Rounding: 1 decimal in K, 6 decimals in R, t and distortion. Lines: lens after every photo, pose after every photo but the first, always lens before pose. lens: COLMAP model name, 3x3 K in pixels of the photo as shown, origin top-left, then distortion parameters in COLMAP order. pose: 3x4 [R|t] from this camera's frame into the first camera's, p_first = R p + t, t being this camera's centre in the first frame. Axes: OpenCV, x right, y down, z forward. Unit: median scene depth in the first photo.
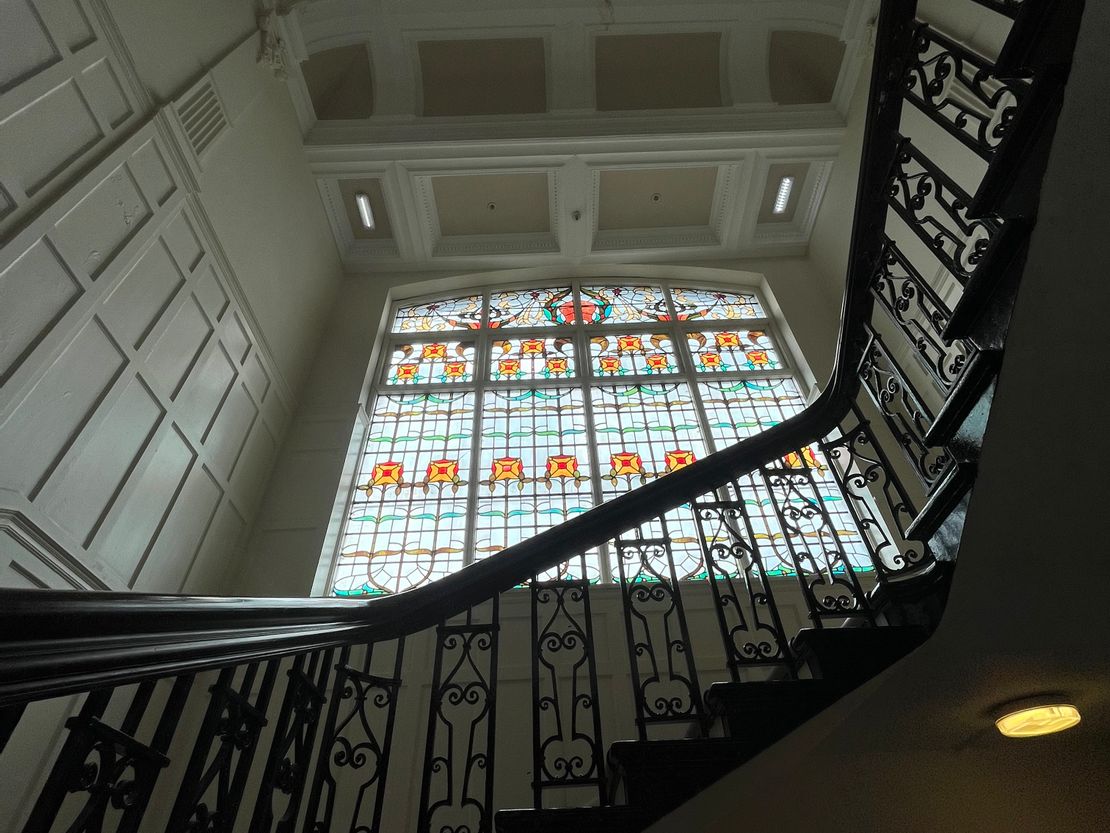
lens RADIAL K [[589.6, 0, 555.0], [0, 589.6, 416.5], [0, 0, 1]] dist [-0.000172, -0.000143]
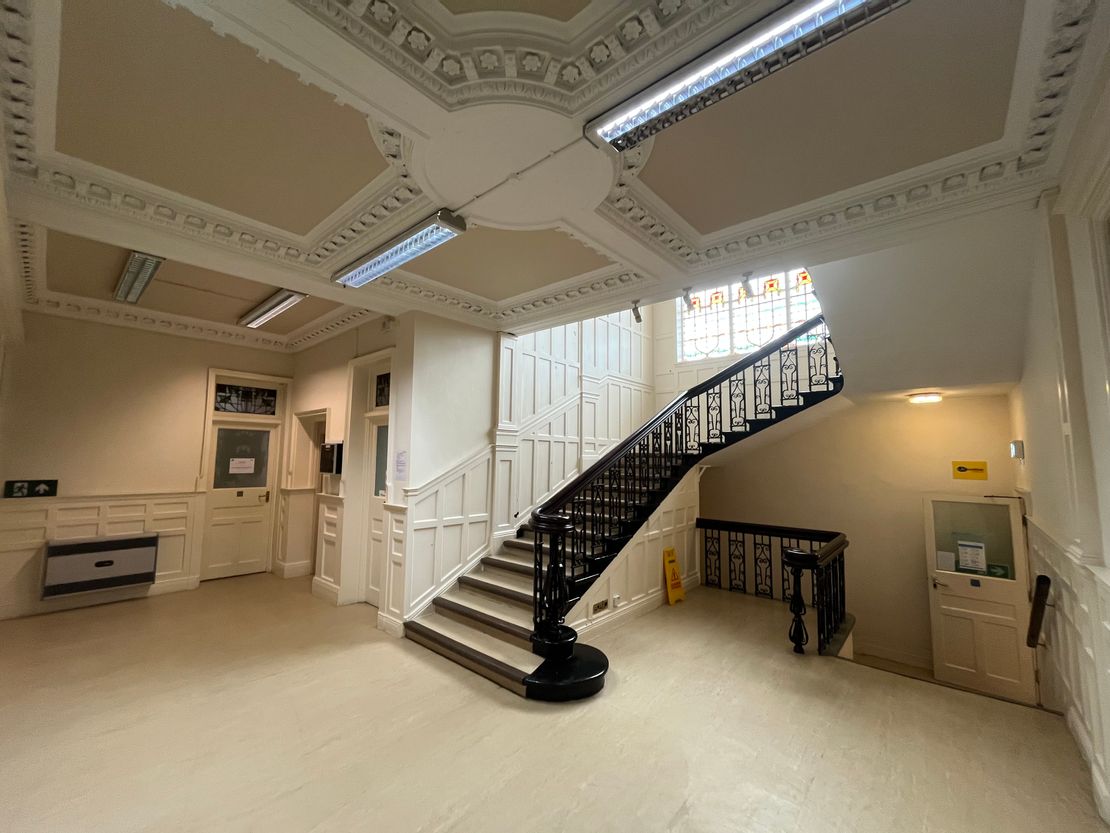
lens RADIAL K [[444.7, 0, 555.0], [0, 444.7, 416.5], [0, 0, 1]] dist [-0.000454, -0.000053]
pose [[0.766421, -0.010352, -0.642255, 0.912999], [0.413132, 0.773569, 0.480534, -1.342910], [0.491854, -0.633627, 0.597157, -1.372884]]
